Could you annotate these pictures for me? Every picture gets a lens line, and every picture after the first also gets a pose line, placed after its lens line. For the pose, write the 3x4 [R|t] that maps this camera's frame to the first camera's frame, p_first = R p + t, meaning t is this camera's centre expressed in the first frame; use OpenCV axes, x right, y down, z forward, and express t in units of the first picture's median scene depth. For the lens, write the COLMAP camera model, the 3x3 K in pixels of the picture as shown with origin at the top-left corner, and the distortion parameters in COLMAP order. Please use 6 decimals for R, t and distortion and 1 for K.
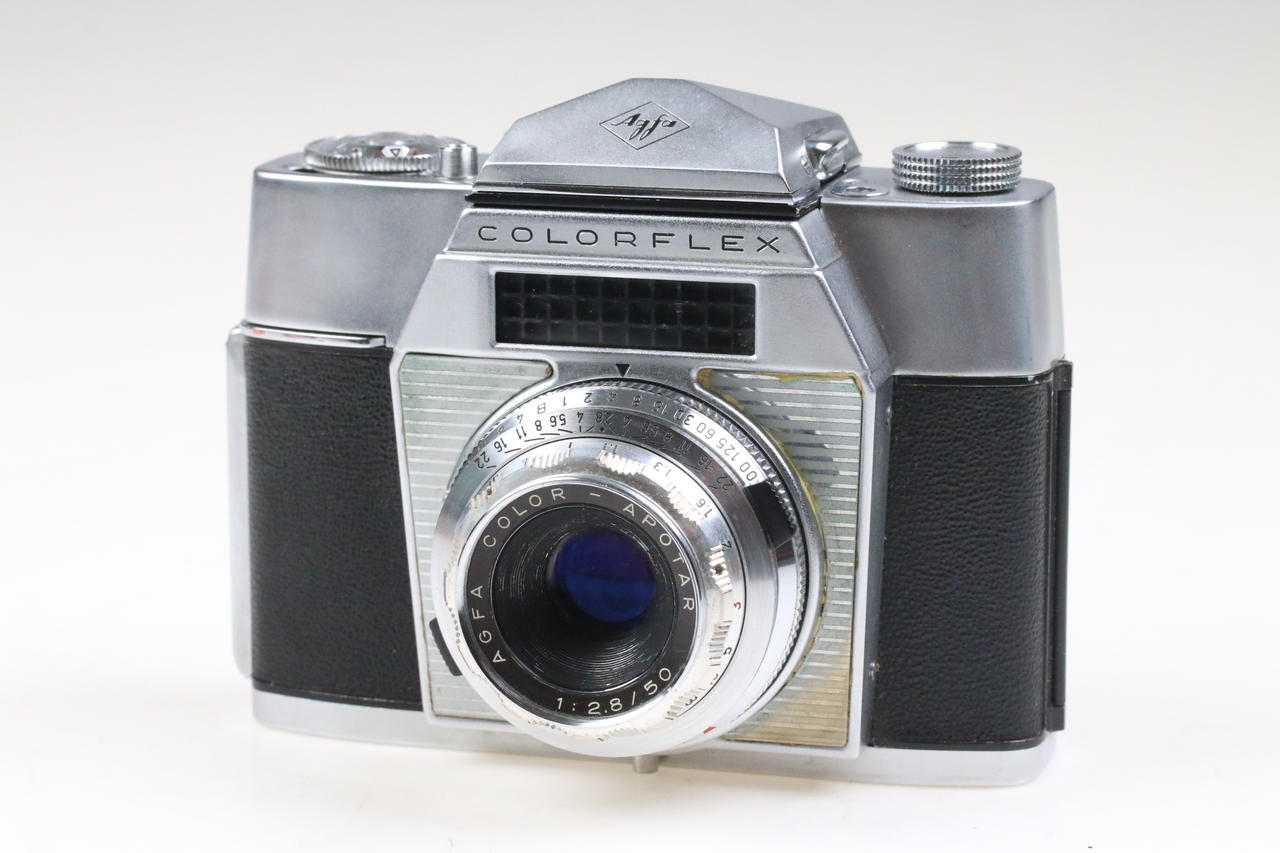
lens RADIAL K [[3555.4, 0, 637.1], [0, 3555.4, 578.3], [0, 0, 1]] dist [1.087326, 0.248882]
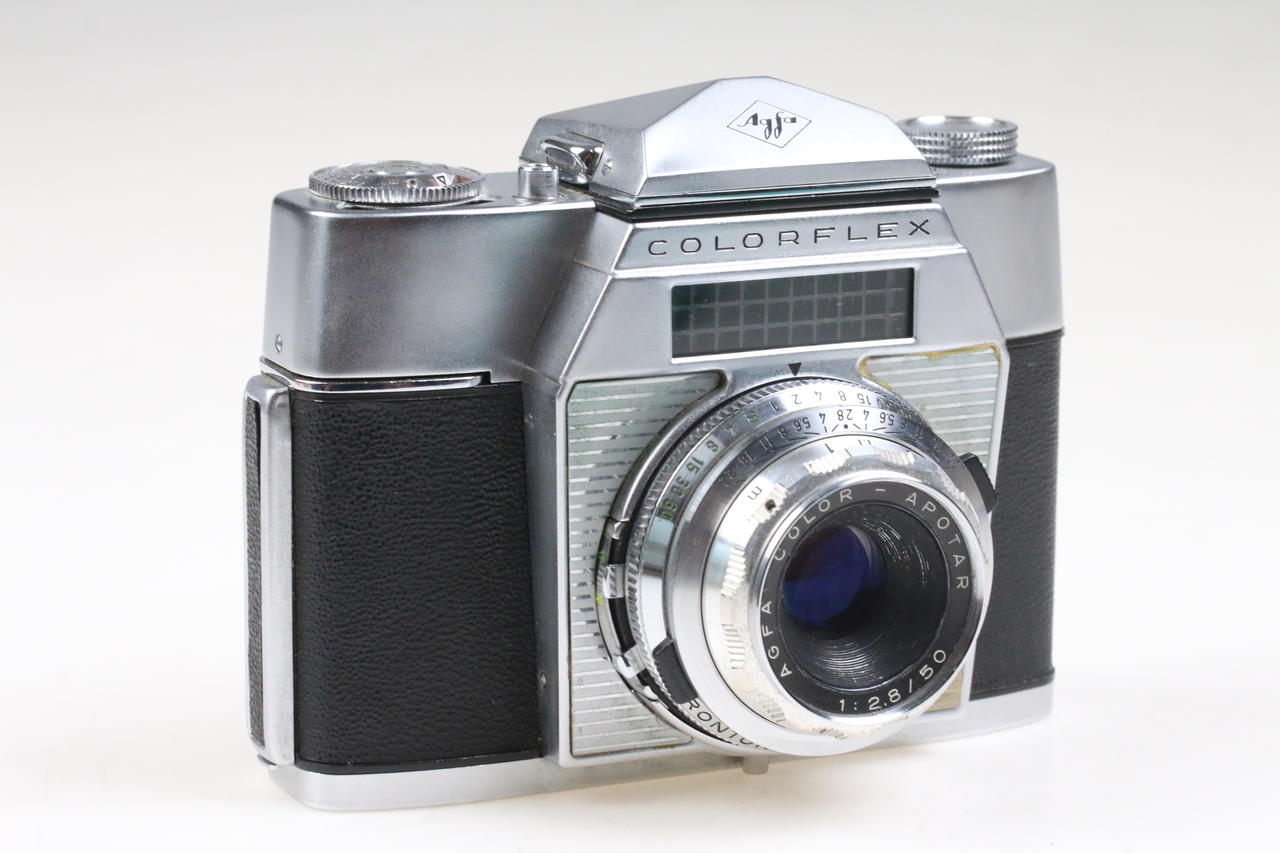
lens RADIAL K [[3555.4, 0, 637.1], [0, 3555.4, 578.3], [0, 0, 1]] dist [1.087326, 0.248882]
pose [[0.717495, -0.154741, 0.679158, -0.722816], [0.151893, 0.986306, 0.064255, -0.071503], [-0.679801, 0.057057, 0.731174, 0.302104]]
